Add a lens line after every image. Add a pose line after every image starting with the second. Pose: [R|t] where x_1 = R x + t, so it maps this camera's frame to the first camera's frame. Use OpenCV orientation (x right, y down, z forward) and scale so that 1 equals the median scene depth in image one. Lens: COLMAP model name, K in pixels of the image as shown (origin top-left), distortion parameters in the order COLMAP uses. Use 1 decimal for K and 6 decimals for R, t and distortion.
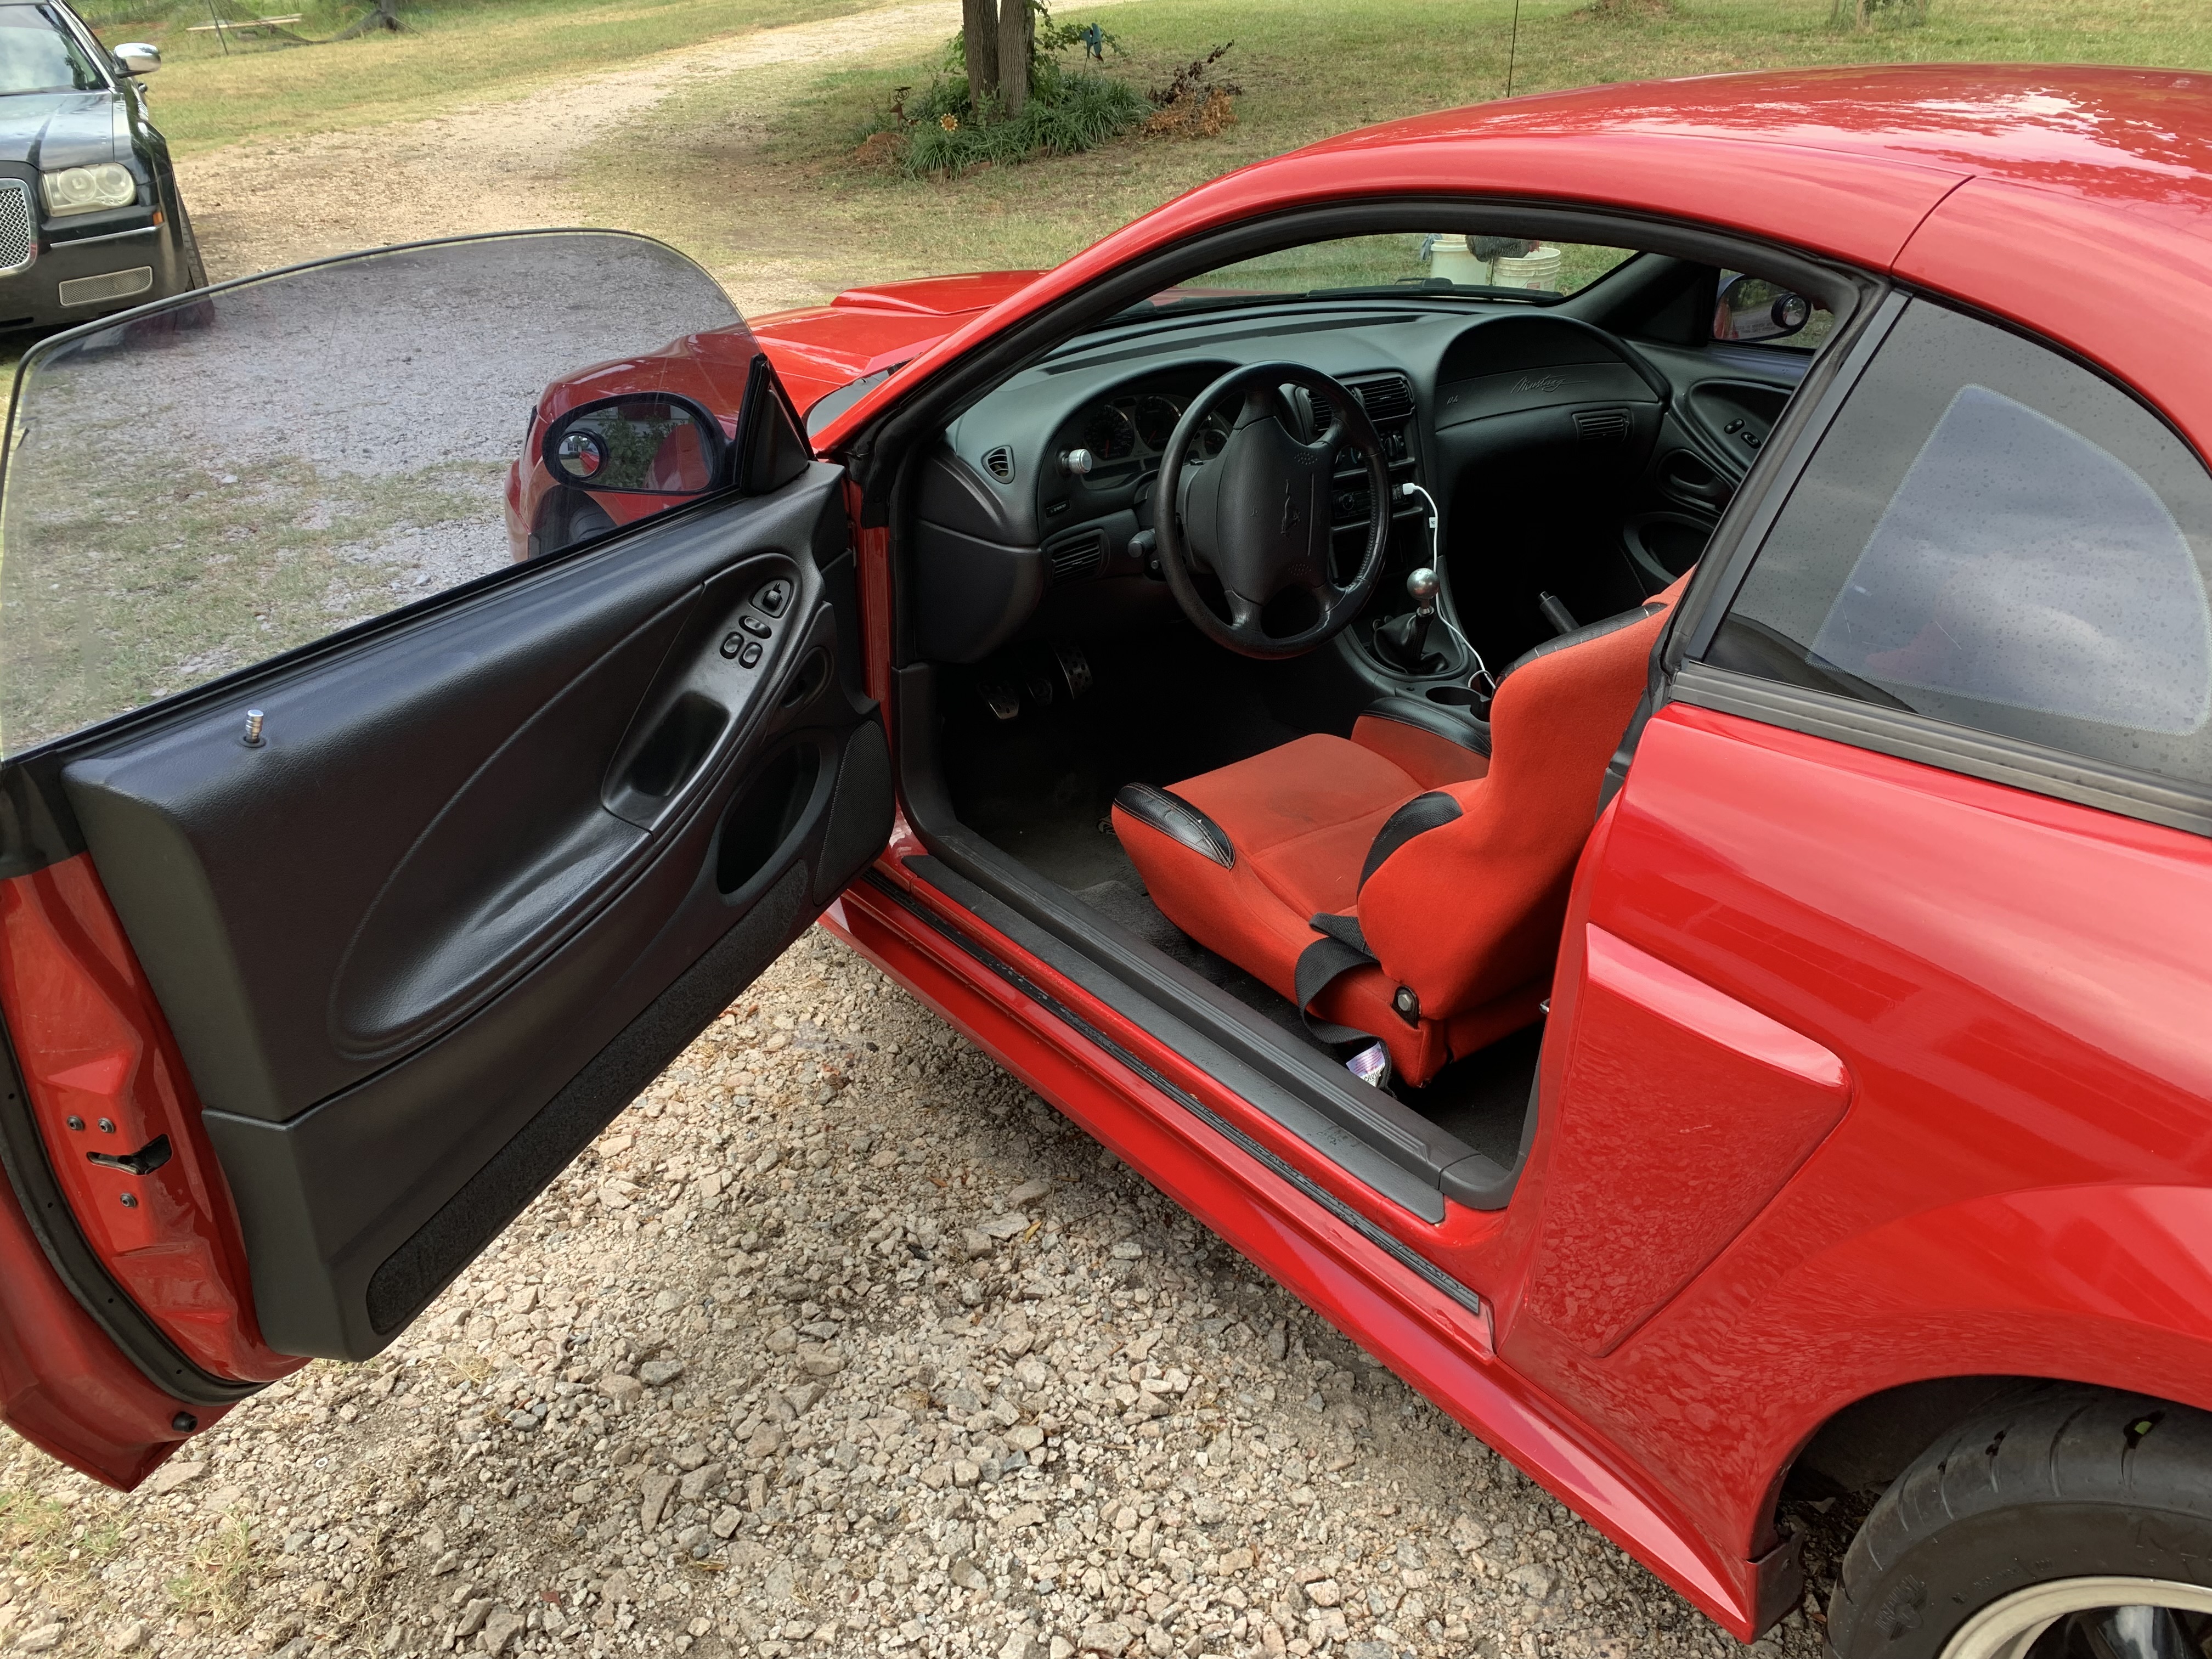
lens RADIAL K [[1747.5, 0, 1106.1], [0, 1747.5, 723.9], [0, 0, 1]] dist [0.001838, 0.002621]
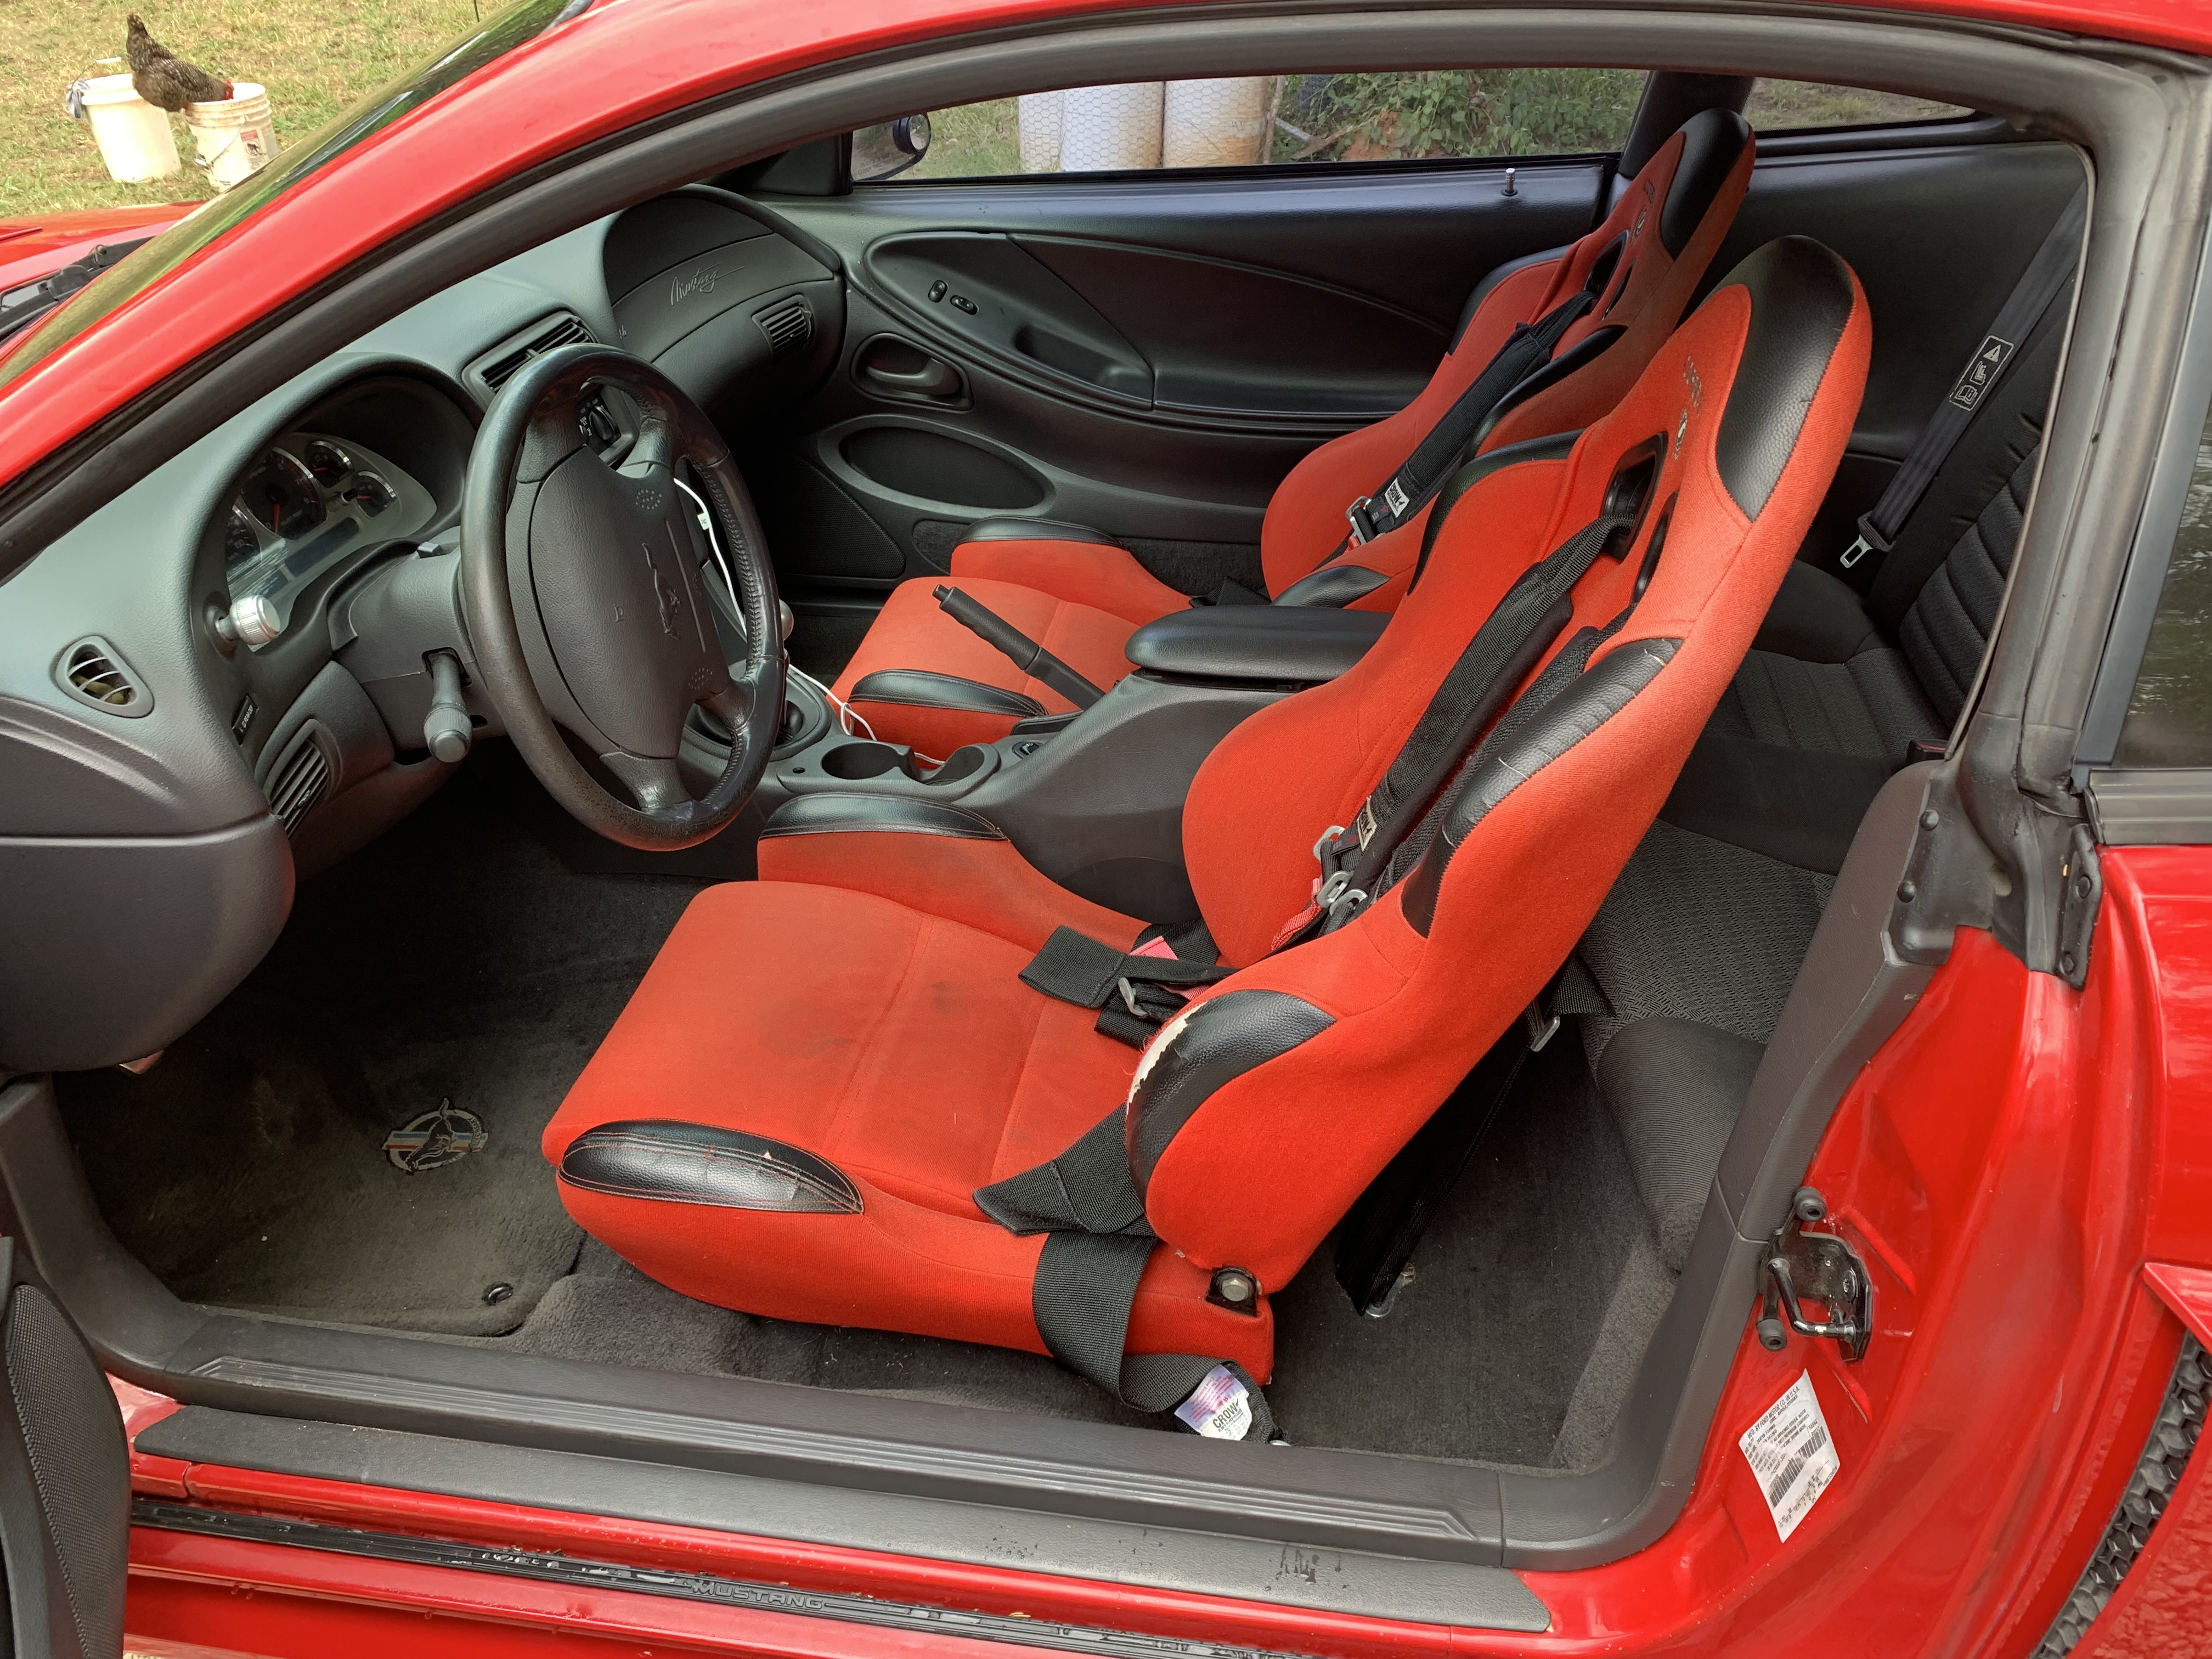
lens RADIAL K [[1747.5, 0, 1106.1], [0, 1747.5, 723.9], [0, 0, 1]] dist [0.001838, 0.002621]
pose [[0.728849, -0.343205, 0.592443, -0.138326], [0.282753, 0.938938, 0.196077, -0.140554], [-0.623562, 0.024605, 0.781387, 0.399824]]
